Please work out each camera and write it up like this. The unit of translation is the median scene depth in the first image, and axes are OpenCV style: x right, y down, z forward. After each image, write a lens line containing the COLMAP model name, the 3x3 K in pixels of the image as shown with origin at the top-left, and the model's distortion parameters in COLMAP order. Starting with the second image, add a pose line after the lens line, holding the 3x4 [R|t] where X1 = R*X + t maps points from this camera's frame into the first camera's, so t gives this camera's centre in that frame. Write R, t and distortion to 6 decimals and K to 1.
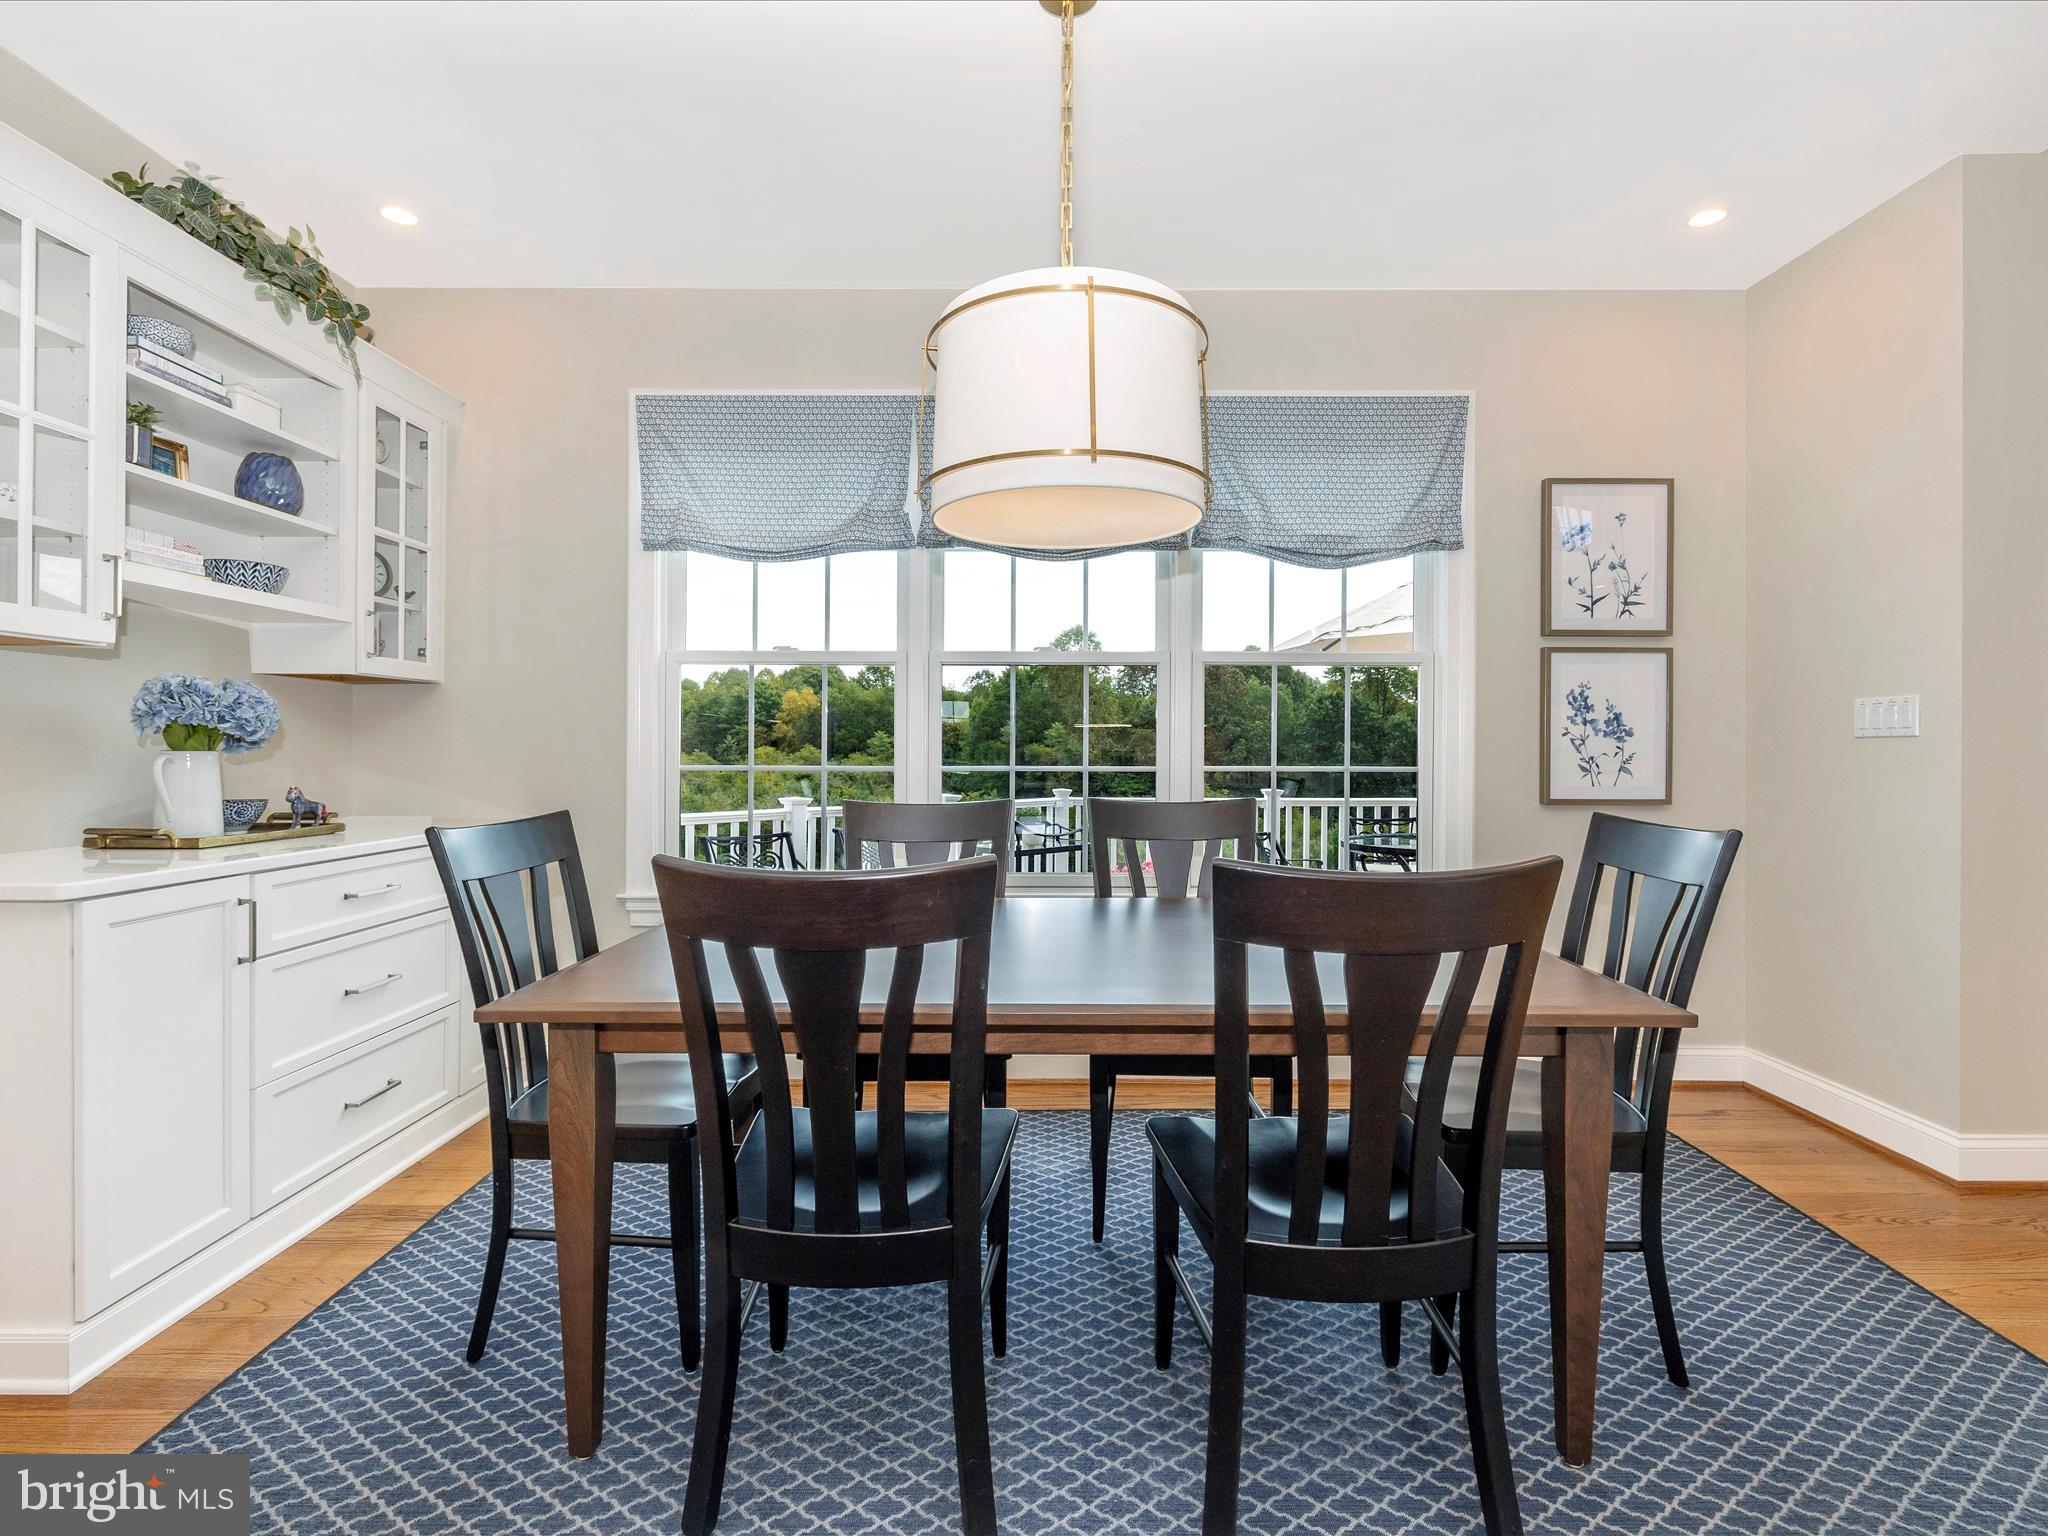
lens RADIAL K [[954.1, 0, 1024.8], [0, 954.1, 753.2], [0, 0, 1]] dist [-0.019471, 0.001368]
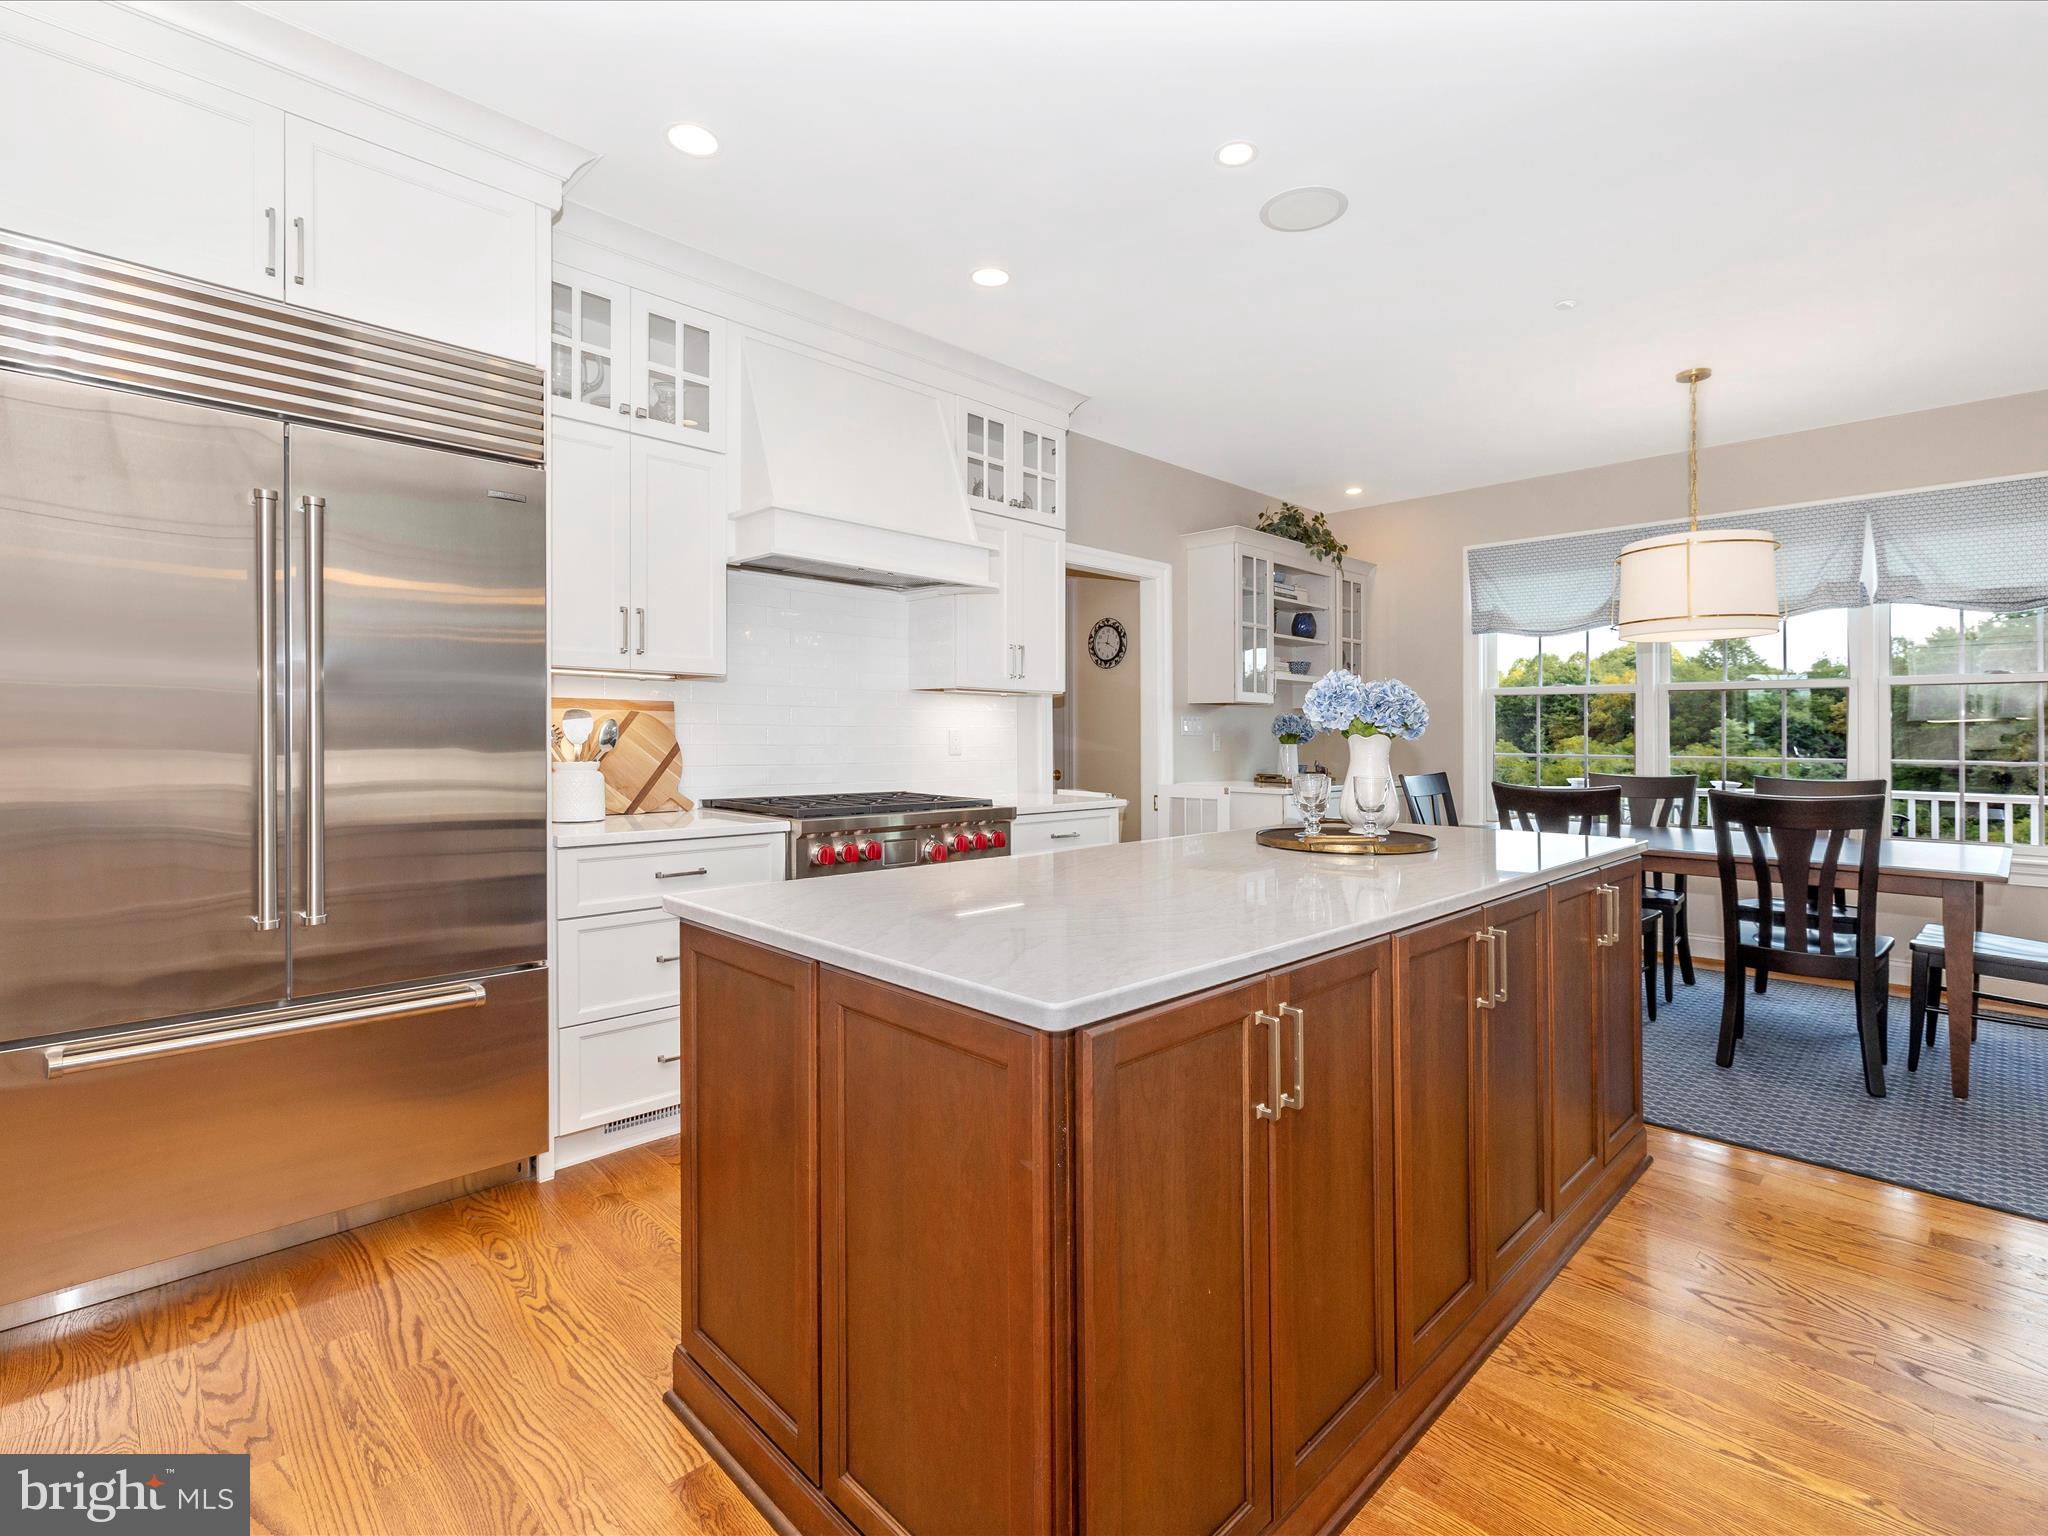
lens RADIAL K [[954.1, 0, 1024.8], [0, 954.1, 753.2], [0, 0, 1]] dist [-0.019471, 0.001368]
pose [[0.699939, 0.009034, -0.714146, 0.346716], [-0.002125, 0.999942, 0.010566, -0.002980], [0.714200, -0.005878, 0.699917, -1.022686]]
